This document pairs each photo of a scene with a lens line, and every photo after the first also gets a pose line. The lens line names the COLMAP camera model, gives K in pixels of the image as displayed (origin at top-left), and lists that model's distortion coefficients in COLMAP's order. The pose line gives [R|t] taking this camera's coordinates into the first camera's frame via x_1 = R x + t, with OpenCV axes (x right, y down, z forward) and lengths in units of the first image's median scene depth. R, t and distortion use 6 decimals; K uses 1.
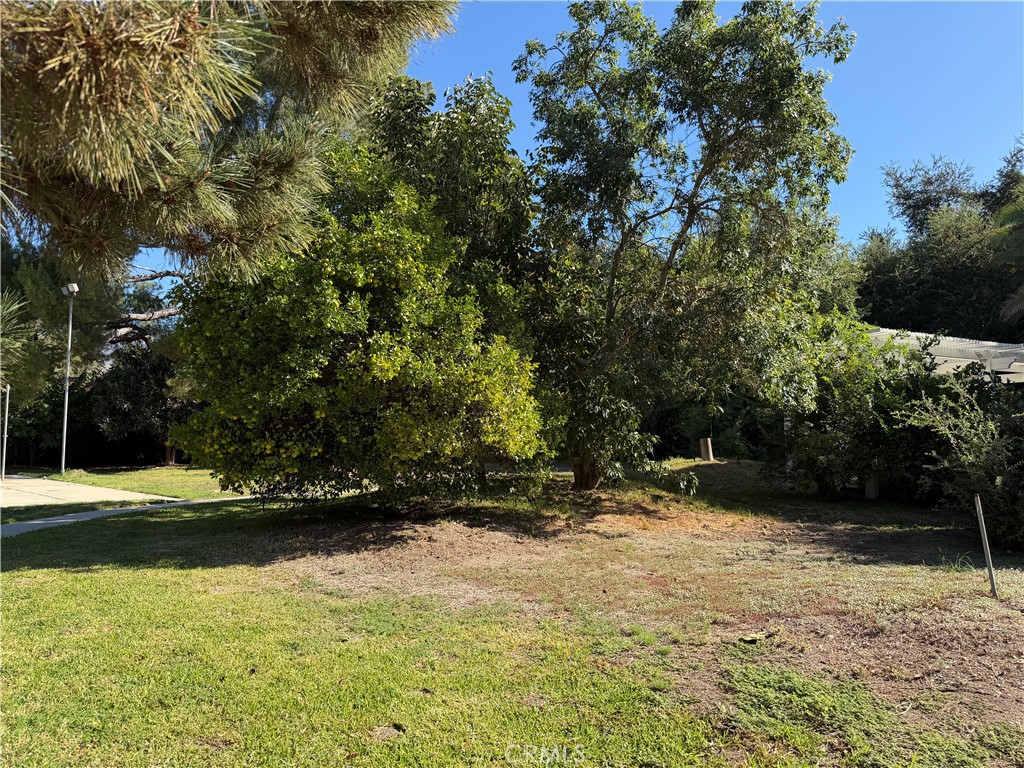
lens RADIAL K [[710.8, 0, 512.0], [0, 710.8, 384.0], [0, 0, 1]] dist [0.127951, -0.139765]
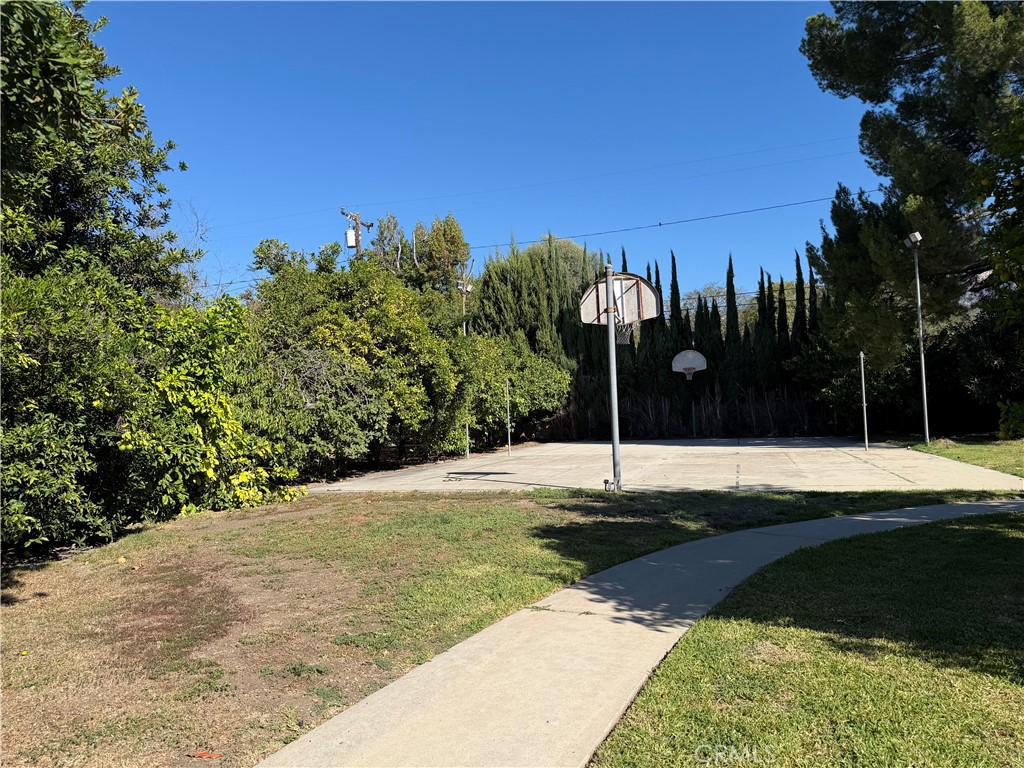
lens RADIAL K [[710.8, 0, 512.0], [0, 710.8, 384.0], [0, 0, 1]] dist [0.127951, -0.139765]
pose [[0.456123, -0.059311, -0.887938, -0.039510], [0.111702, 0.993701, -0.008996, -0.000020], [0.882879, -0.095081, 0.459875, 0.126754]]
